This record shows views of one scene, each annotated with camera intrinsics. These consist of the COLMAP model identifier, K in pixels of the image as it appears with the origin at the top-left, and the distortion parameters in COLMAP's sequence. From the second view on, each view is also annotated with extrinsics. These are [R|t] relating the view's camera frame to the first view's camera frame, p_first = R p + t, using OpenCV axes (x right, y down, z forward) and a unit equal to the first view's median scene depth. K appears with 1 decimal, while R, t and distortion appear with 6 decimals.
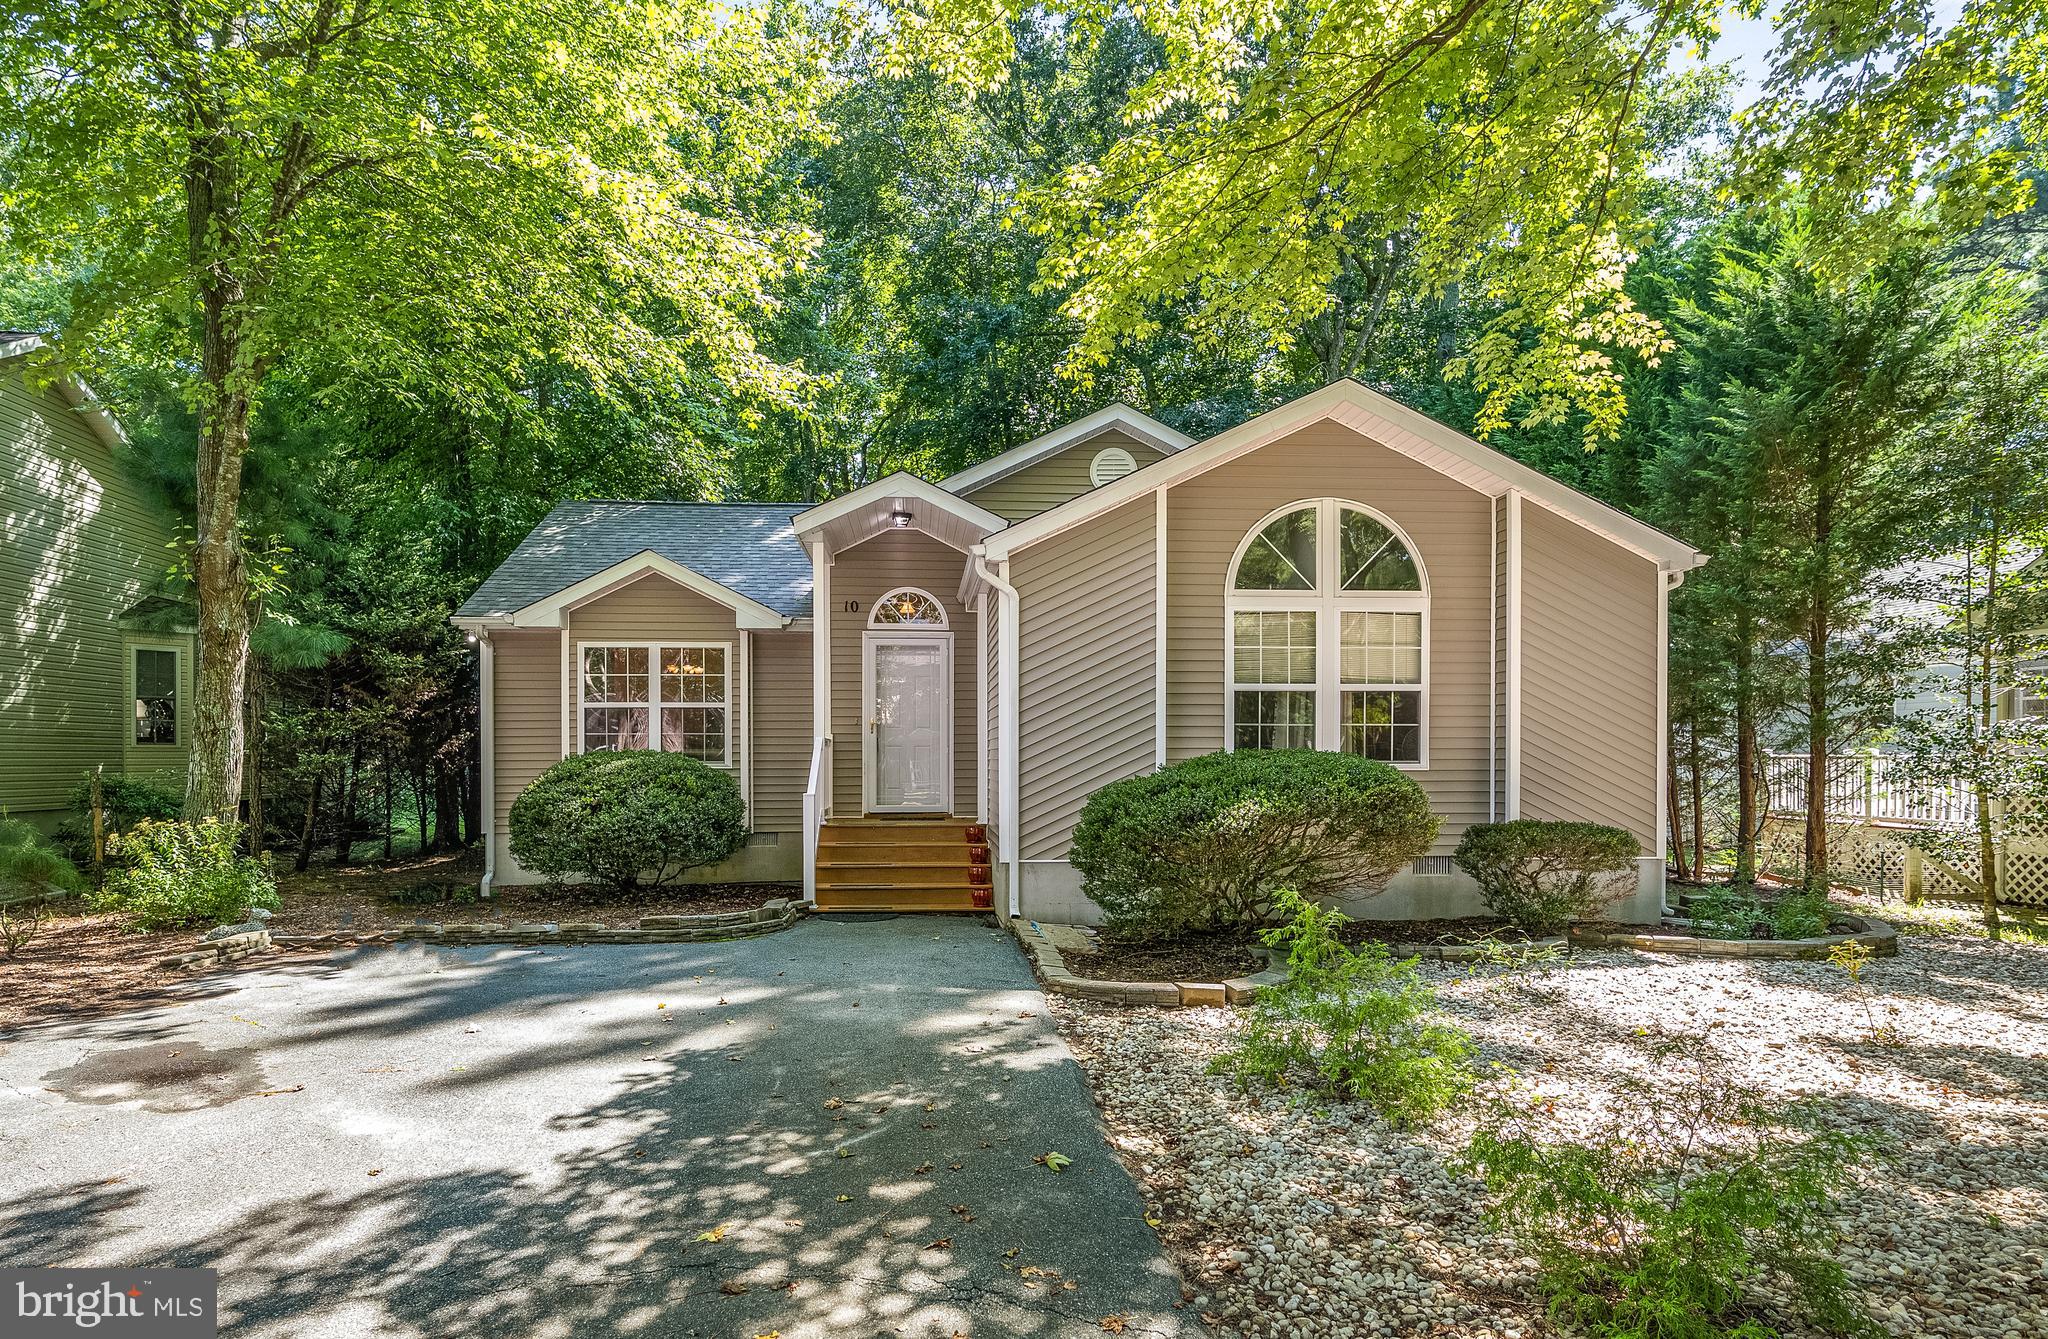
lens RADIAL K [[1053.3, 0, 1017.8], [0, 1053.3, 765.8], [0, 0, 1]] dist [0.008409, 0.000629]
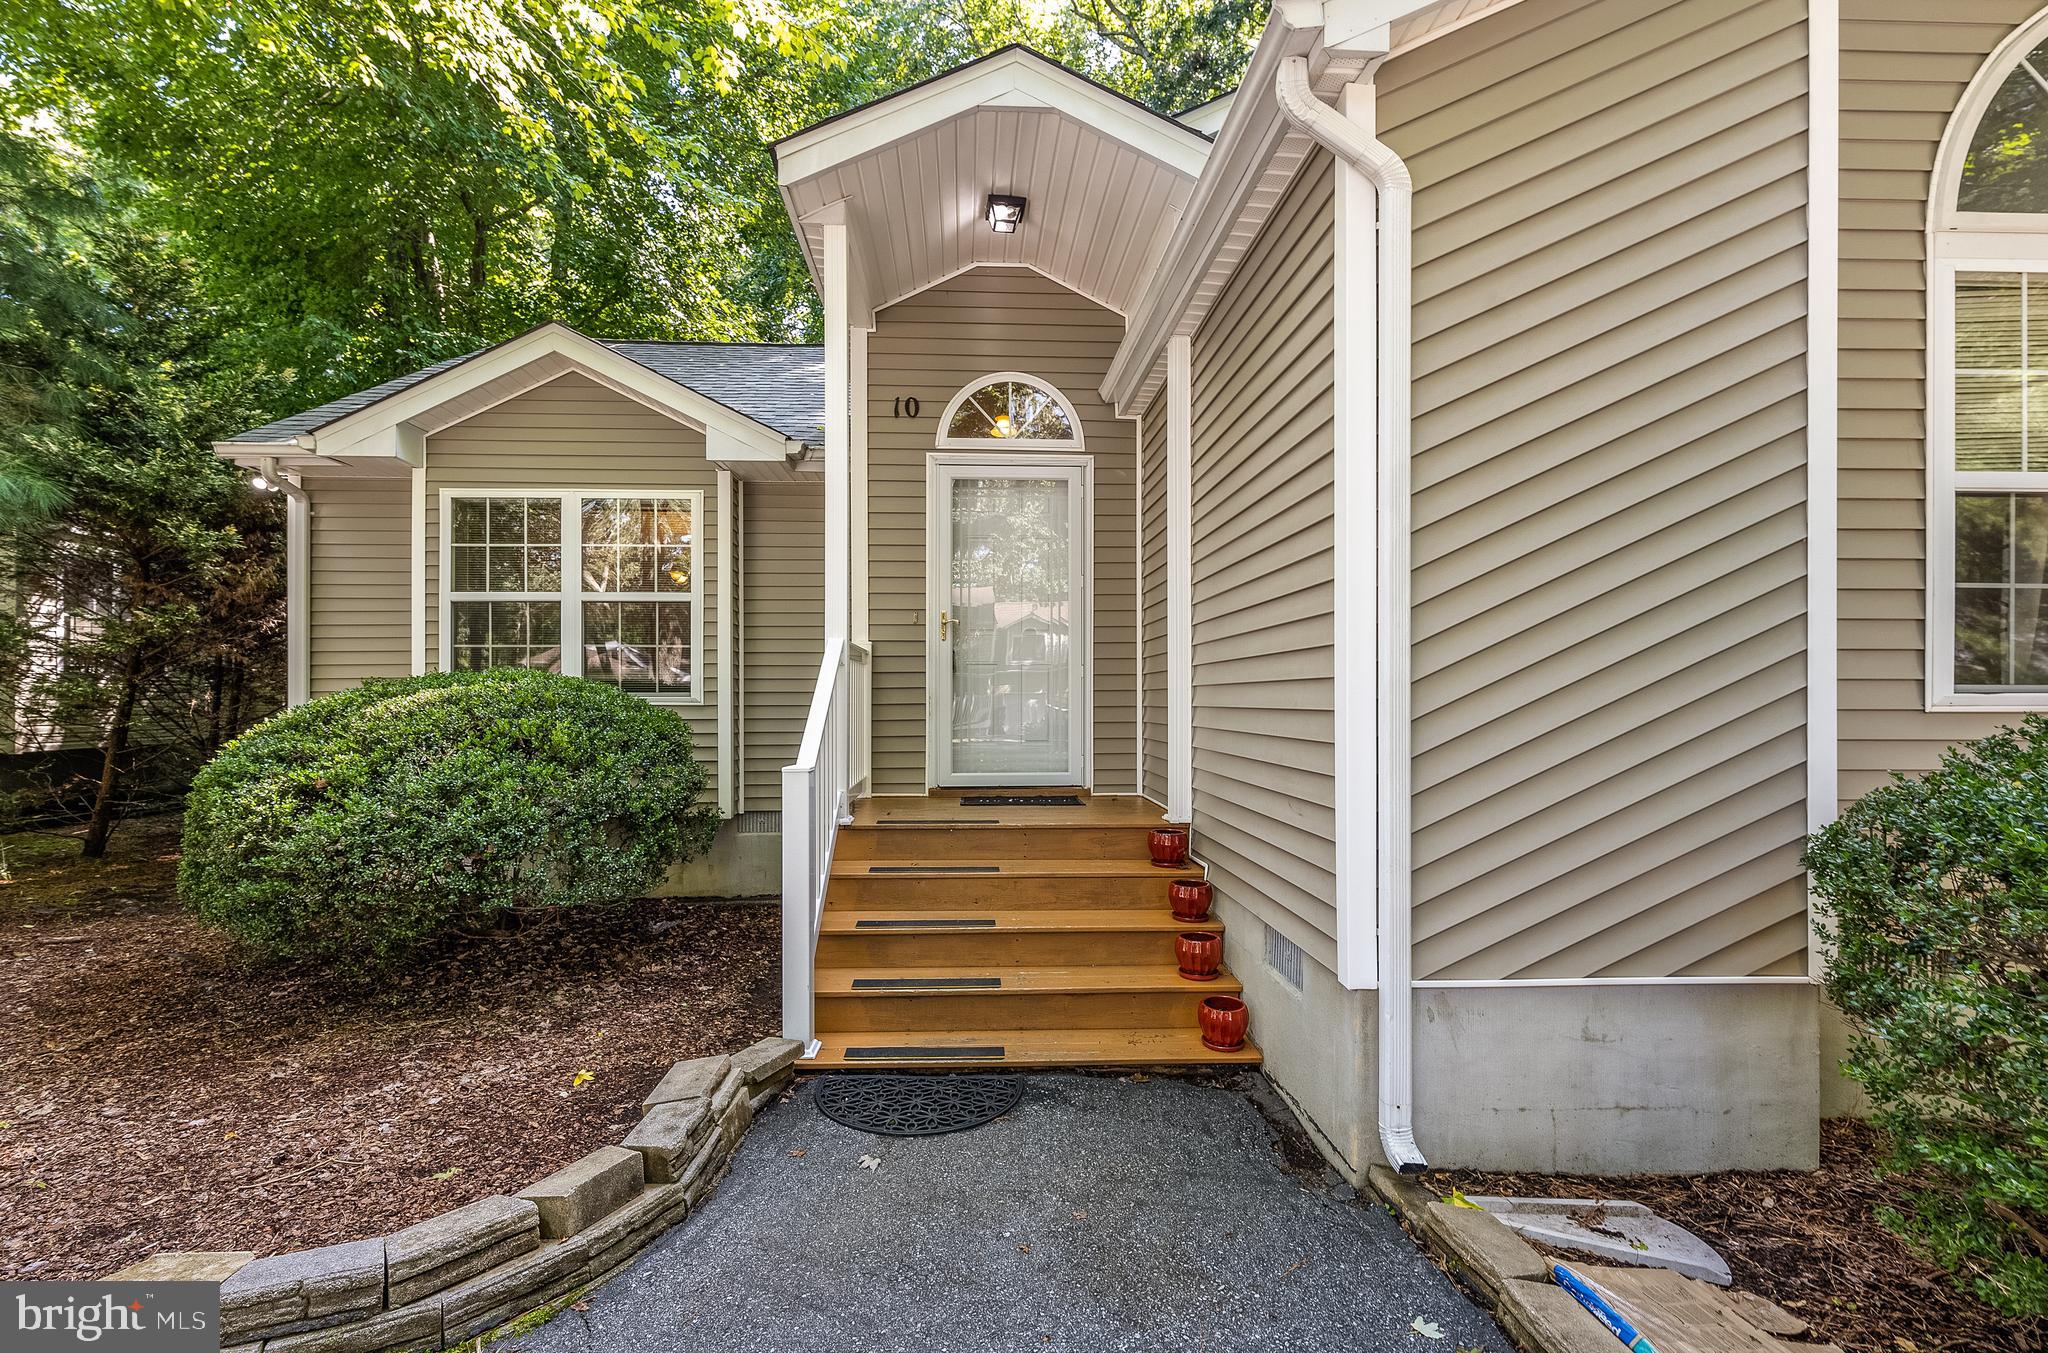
lens RADIAL K [[864.2, 0, 1018.3], [0, 864.2, 690.6], [0, 0, 1]] dist [-0.000393, -0.000080]
pose [[0.999432, -0.000847, -0.033694, -0.104465], [0.000357, 0.999894, -0.014535, 0.001781], [0.033702, 0.014515, 0.999327, 0.684146]]
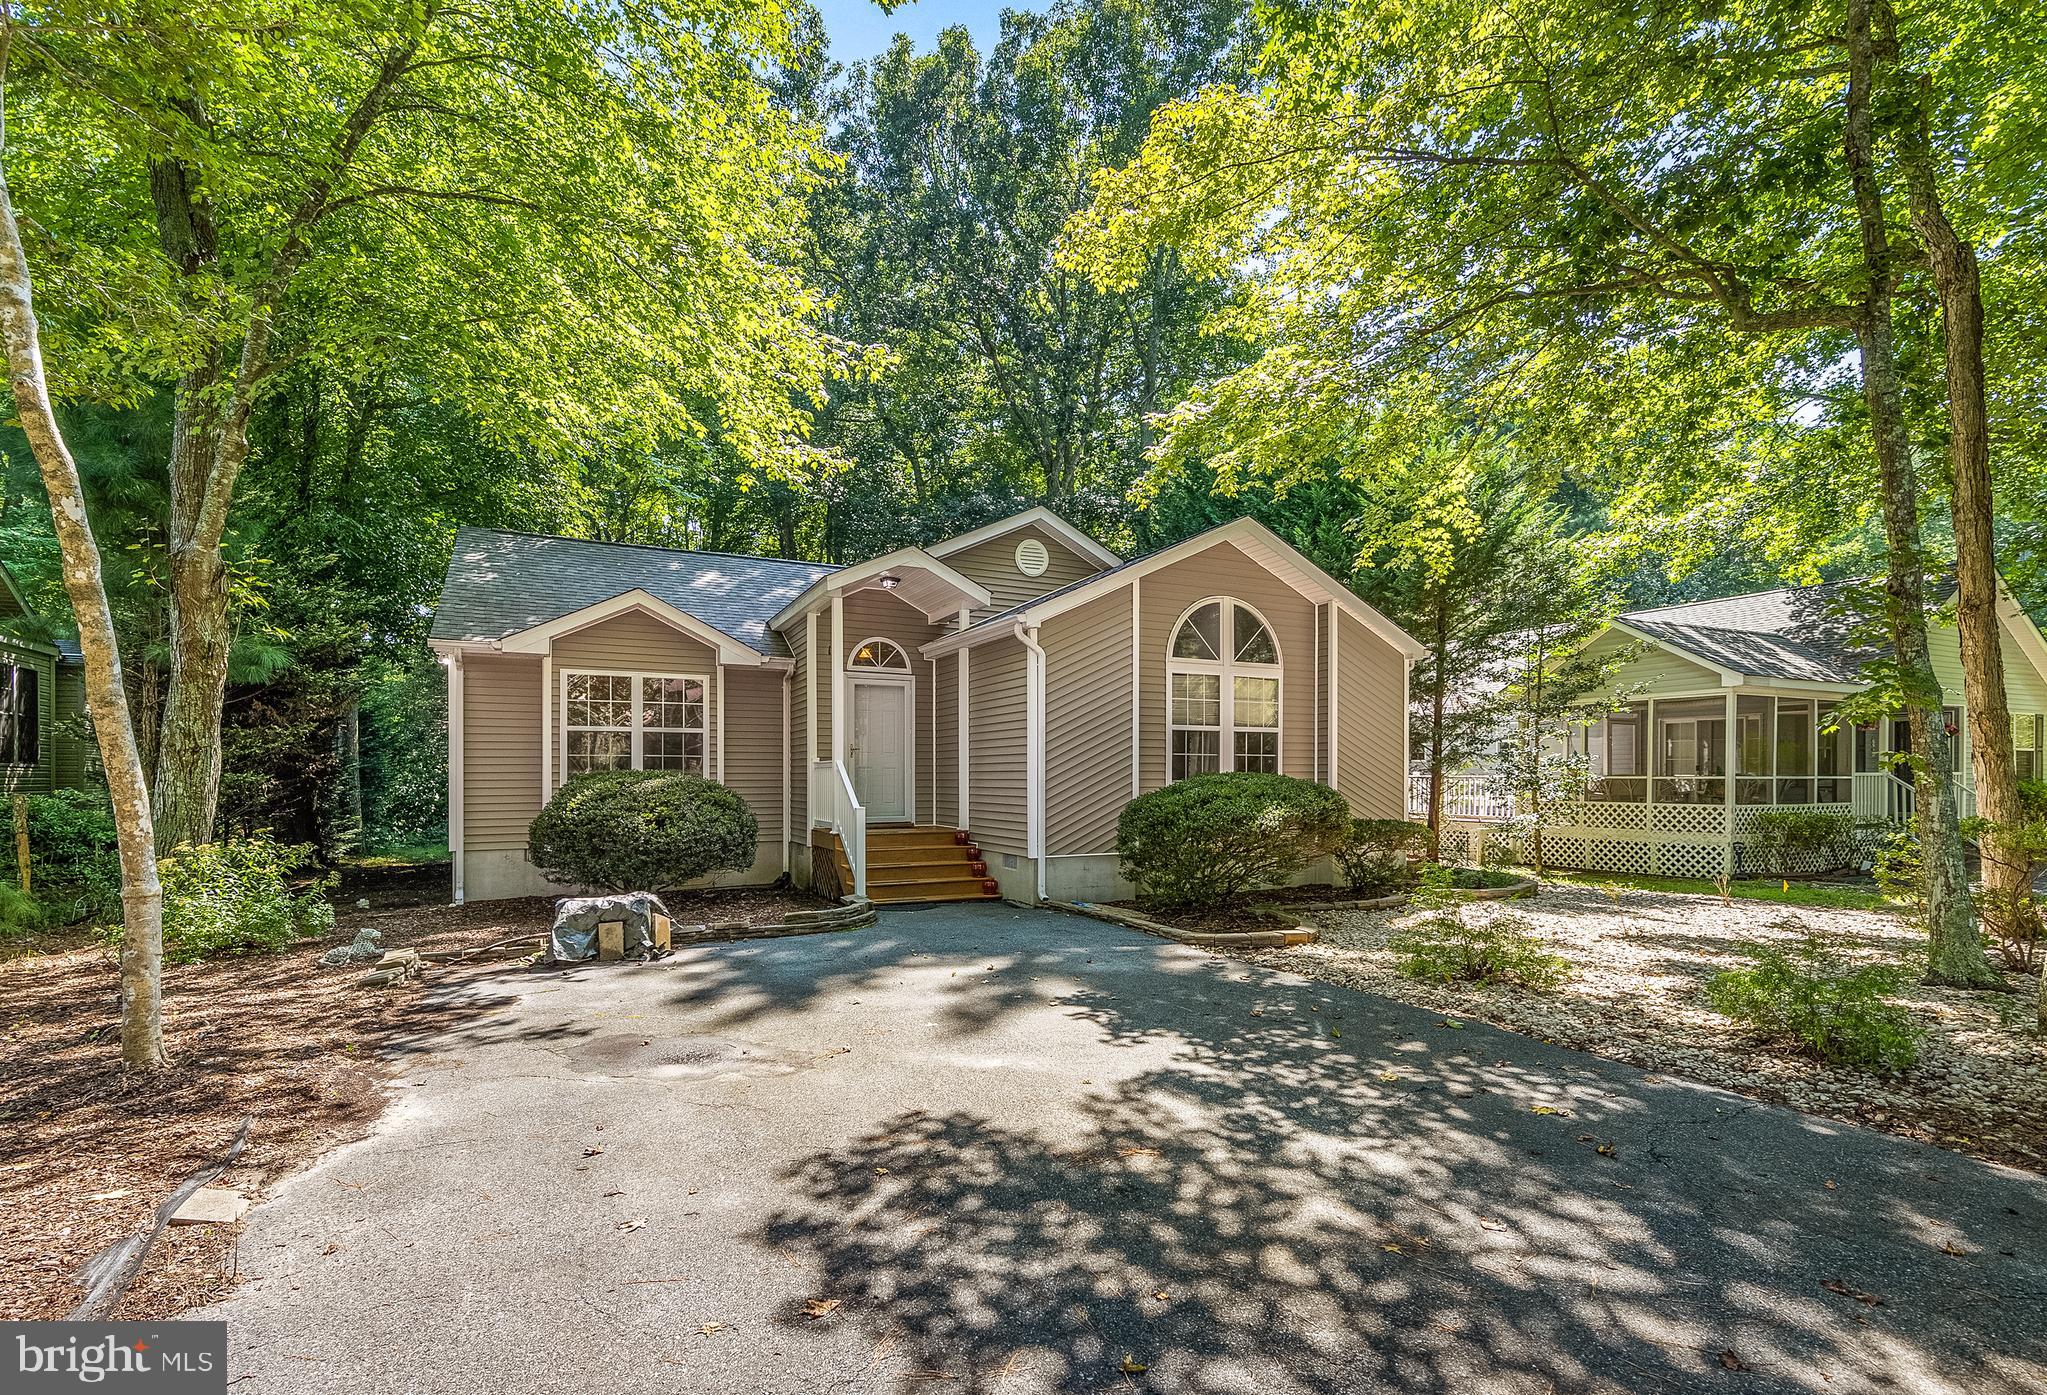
lens RADIAL K [[886.4, 0, 1029.2], [0, 886.4, 777.6], [0, 0, 1]] dist [0.001605, 0.000551]
pose [[0.925149, 0.000452, 0.379605, -0.408497], [0.002294, 0.999974, -0.006781, -0.000267], [-0.379598, 0.007145, 0.925124, -0.011726]]
